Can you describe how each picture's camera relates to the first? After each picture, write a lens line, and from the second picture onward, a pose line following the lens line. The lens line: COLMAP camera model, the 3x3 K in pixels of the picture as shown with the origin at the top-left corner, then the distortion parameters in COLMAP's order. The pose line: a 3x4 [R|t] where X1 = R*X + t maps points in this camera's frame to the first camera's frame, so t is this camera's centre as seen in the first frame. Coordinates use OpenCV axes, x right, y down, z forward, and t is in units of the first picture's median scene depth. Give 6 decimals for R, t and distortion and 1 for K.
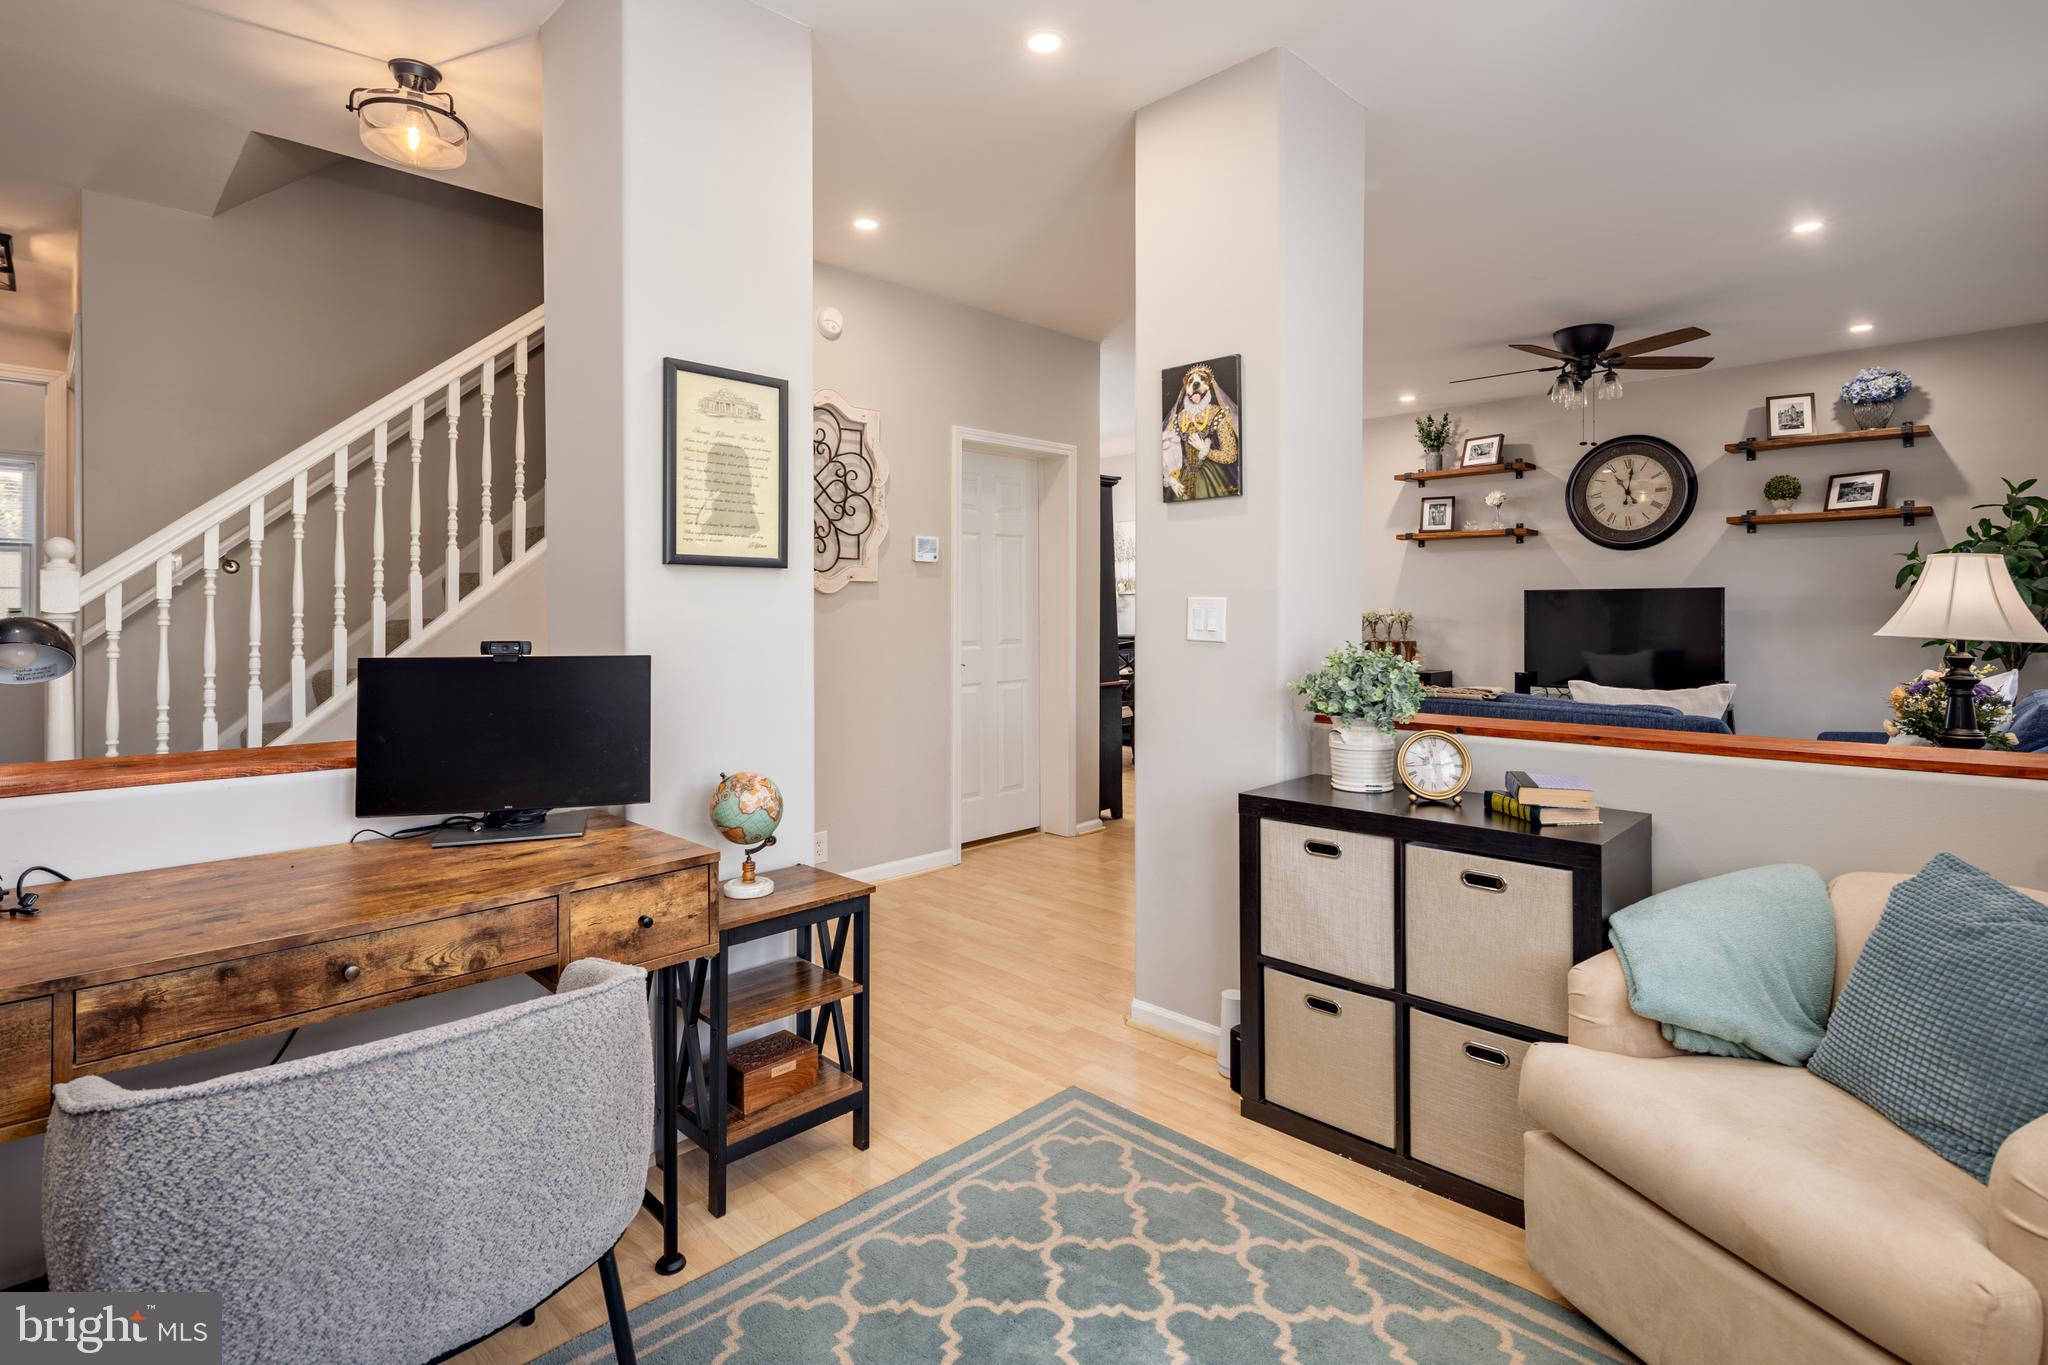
lens RADIAL K [[997.3, 0, 1017.9], [0, 997.3, 608.2], [0, 0, 1]] dist [0.000161, -0.000763]
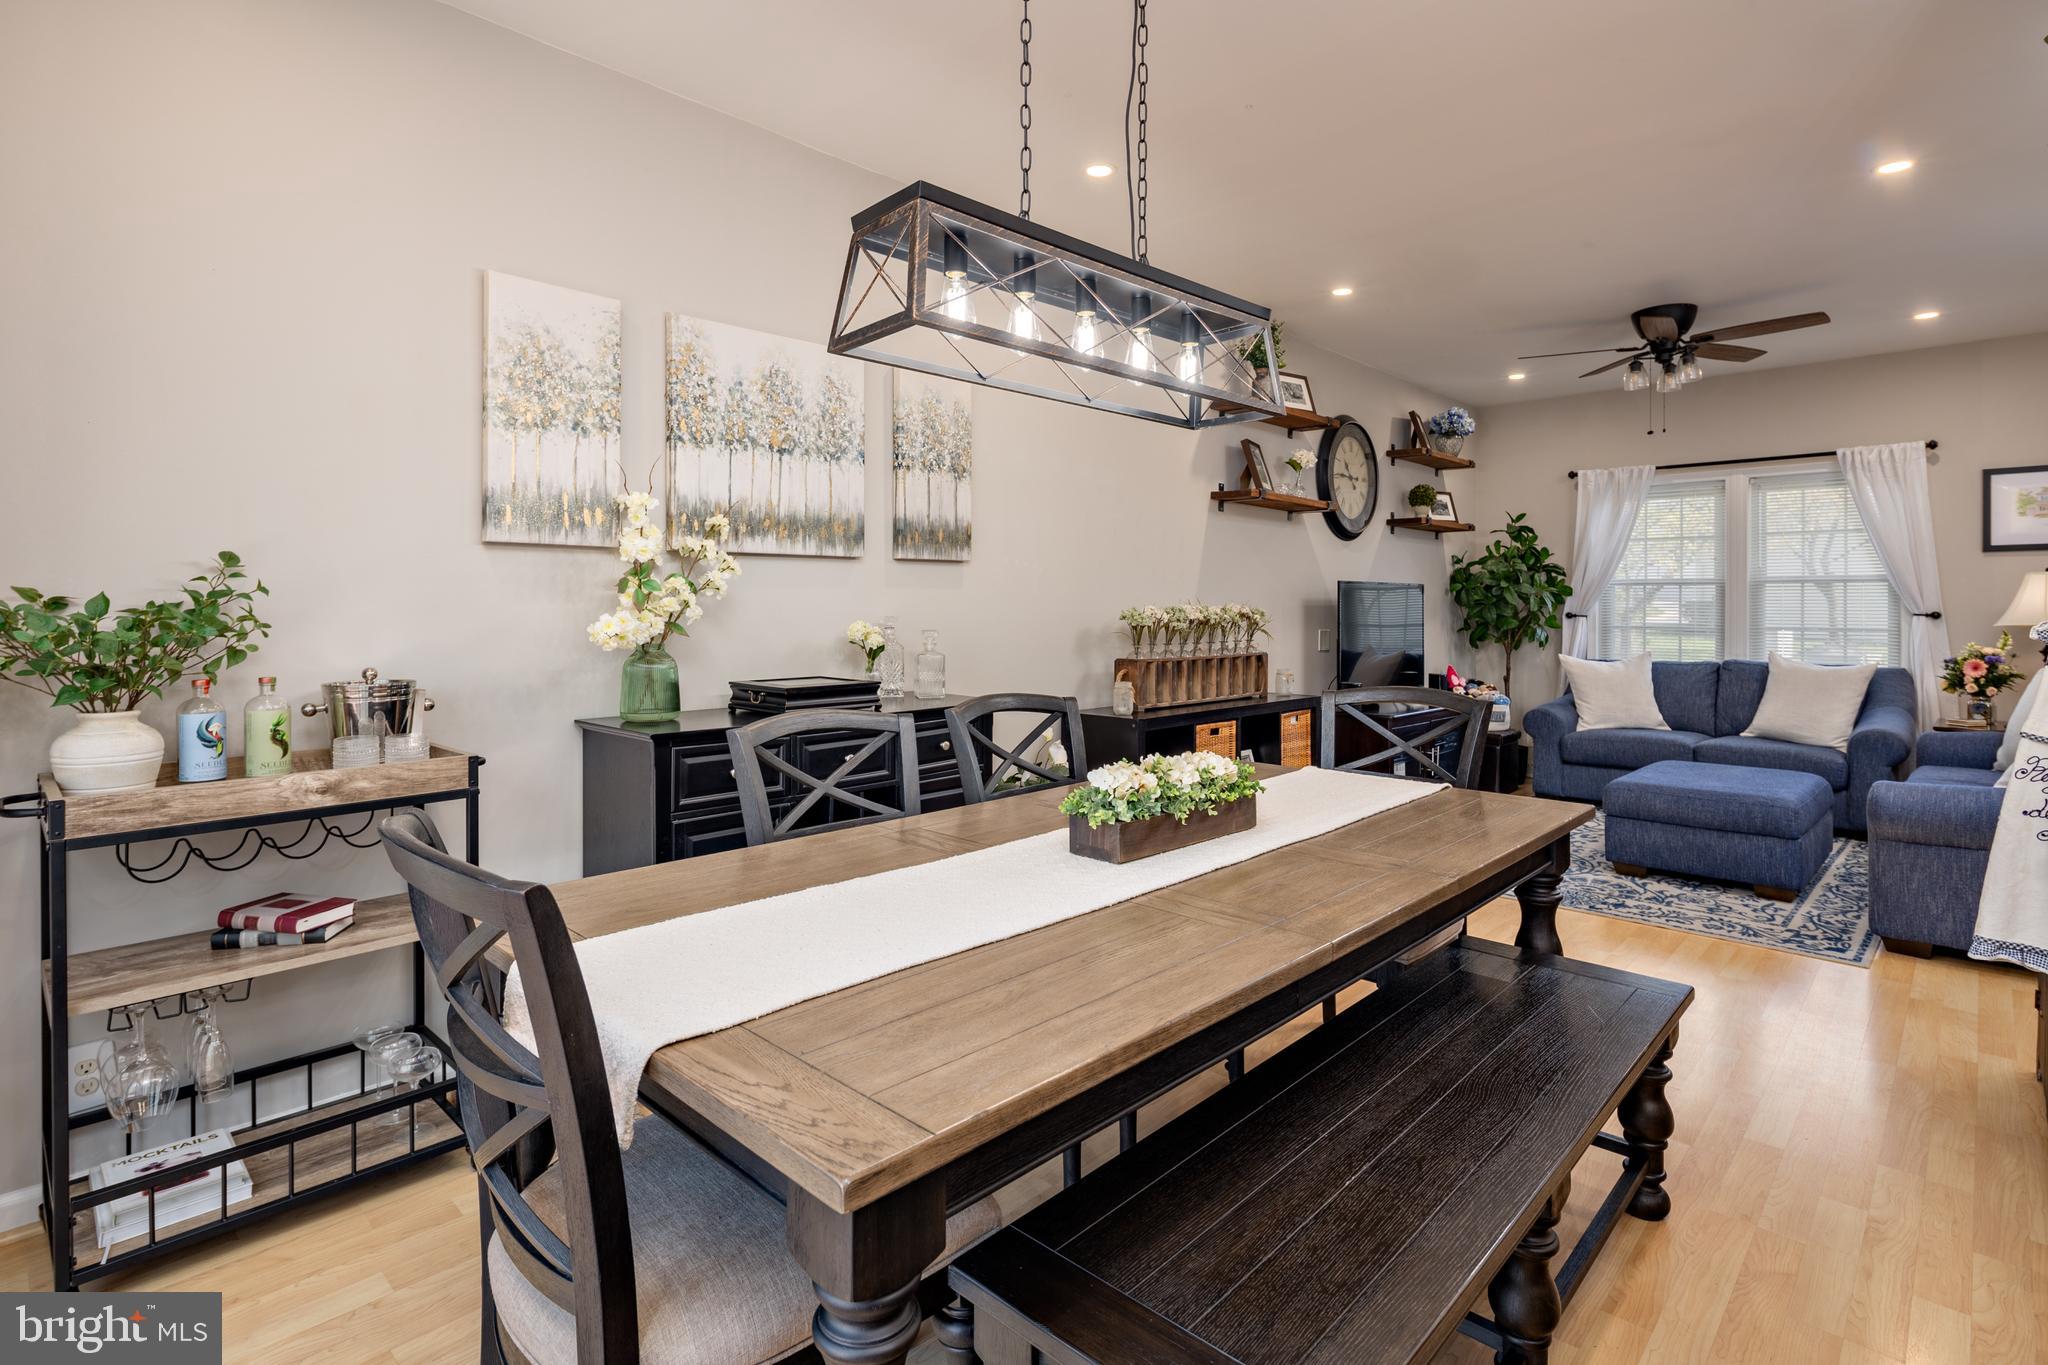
lens RADIAL K [[997.3, 0, 1017.9], [0, 997.3, 608.2], [0, 0, 1]] dist [0.000161, -0.000763]
pose [[-0.025006, 0.000098, 0.999687, -0.309945], [-0.002792, 0.999996, -0.000168, 0.005796], [-0.999683, -0.002795, -0.025006, 1.411241]]
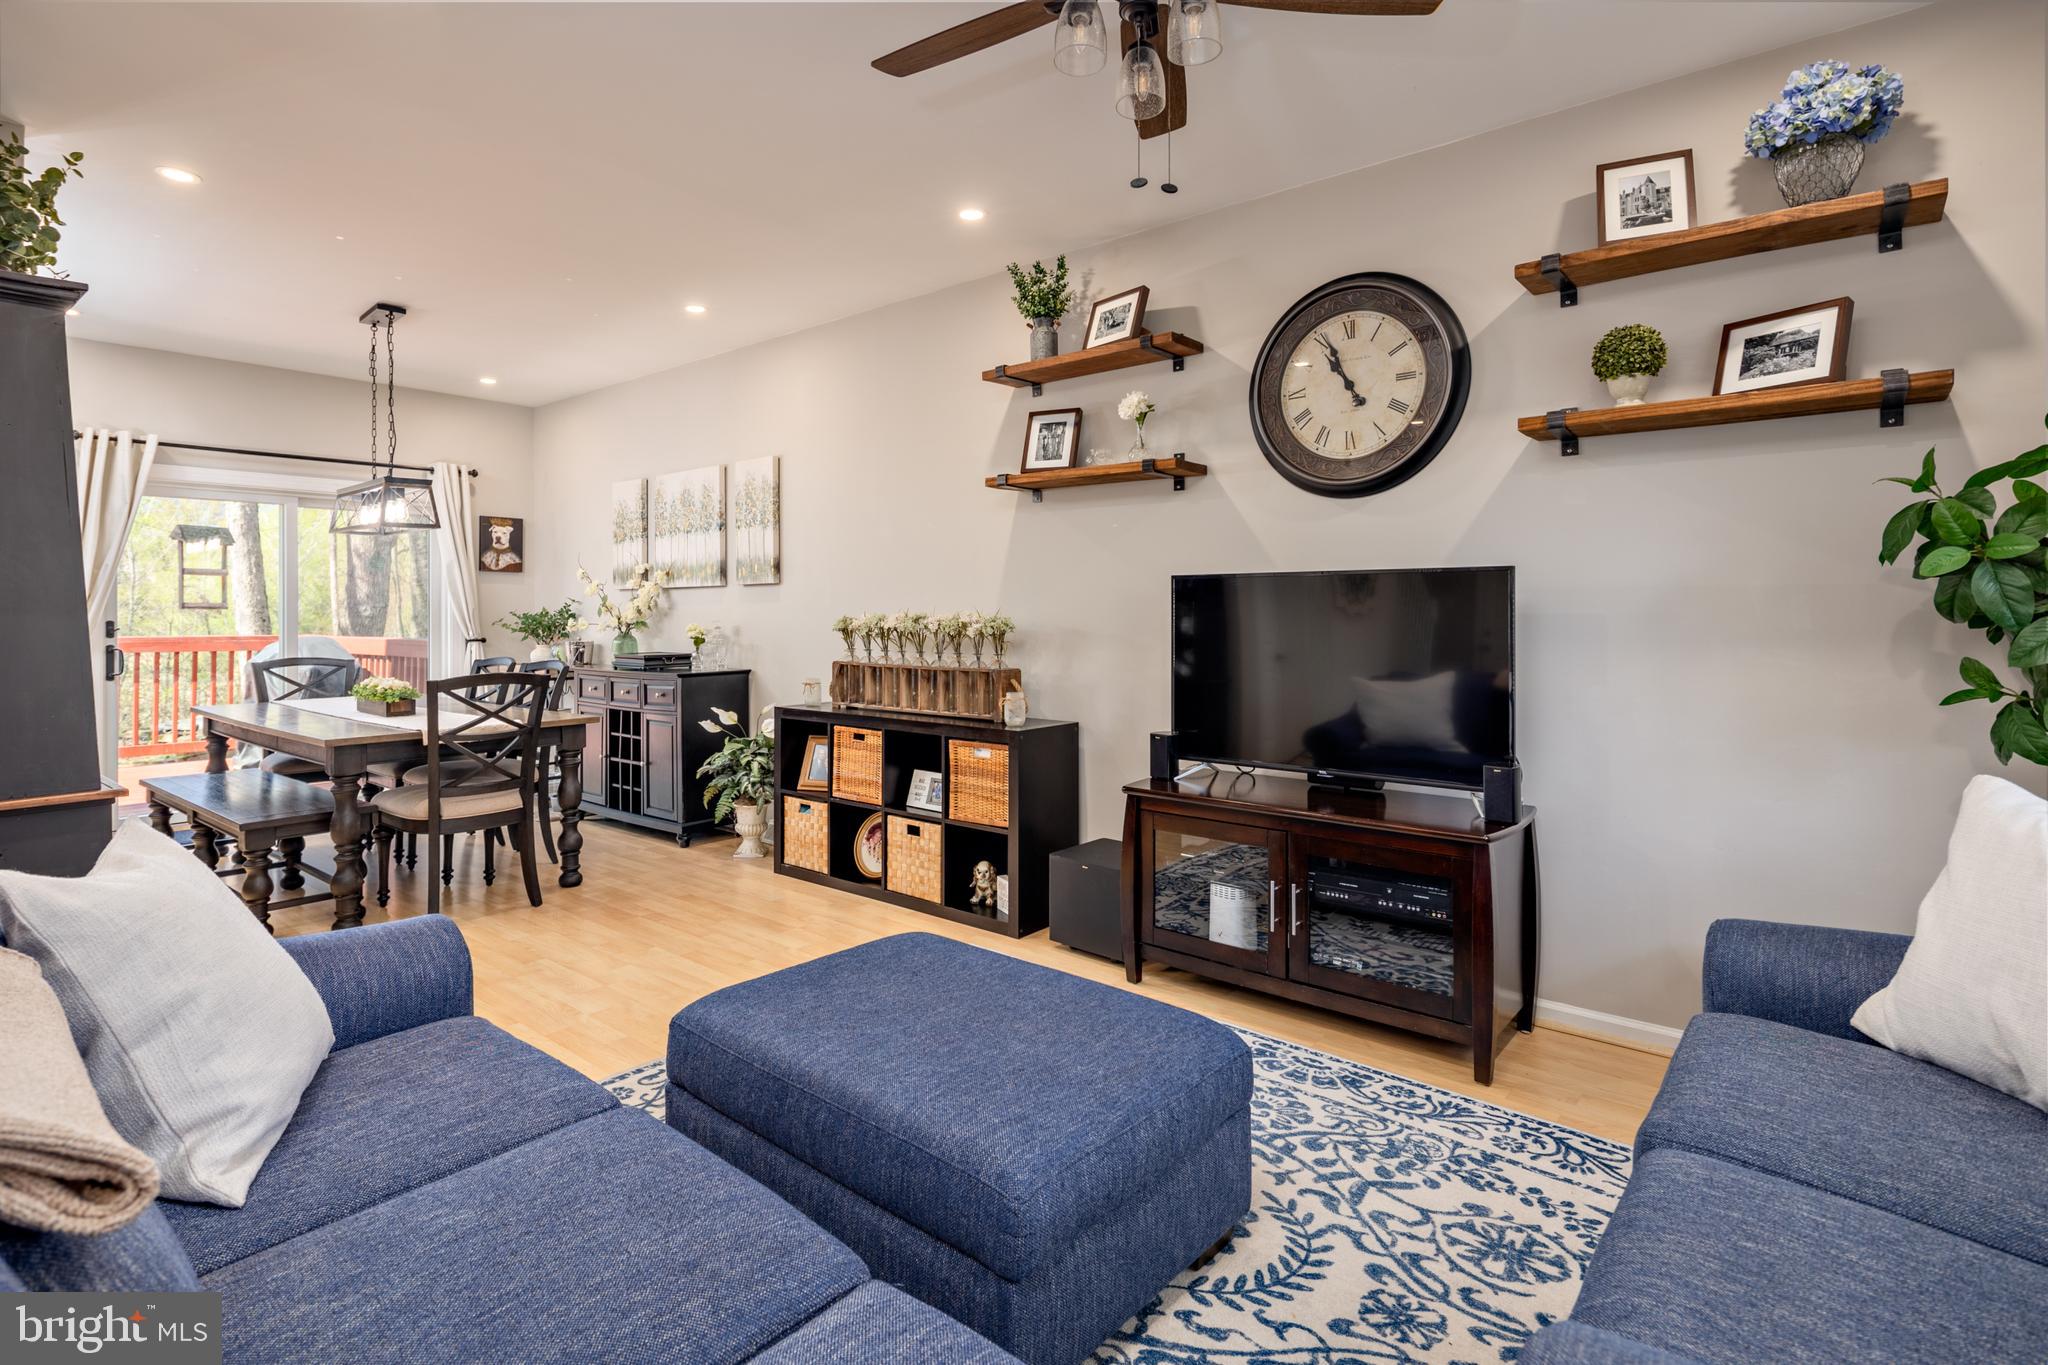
lens RADIAL K [[997.3, 0, 1017.9], [0, 997.3, 608.2], [0, 0, 1]] dist [0.000161, -0.000763]
pose [[0.995355, 0.000014, 0.096270, 0.419758], [0.000088, 0.999999, -0.001049, -0.000197], [-0.096270, 0.001053, 0.995355, 0.540310]]
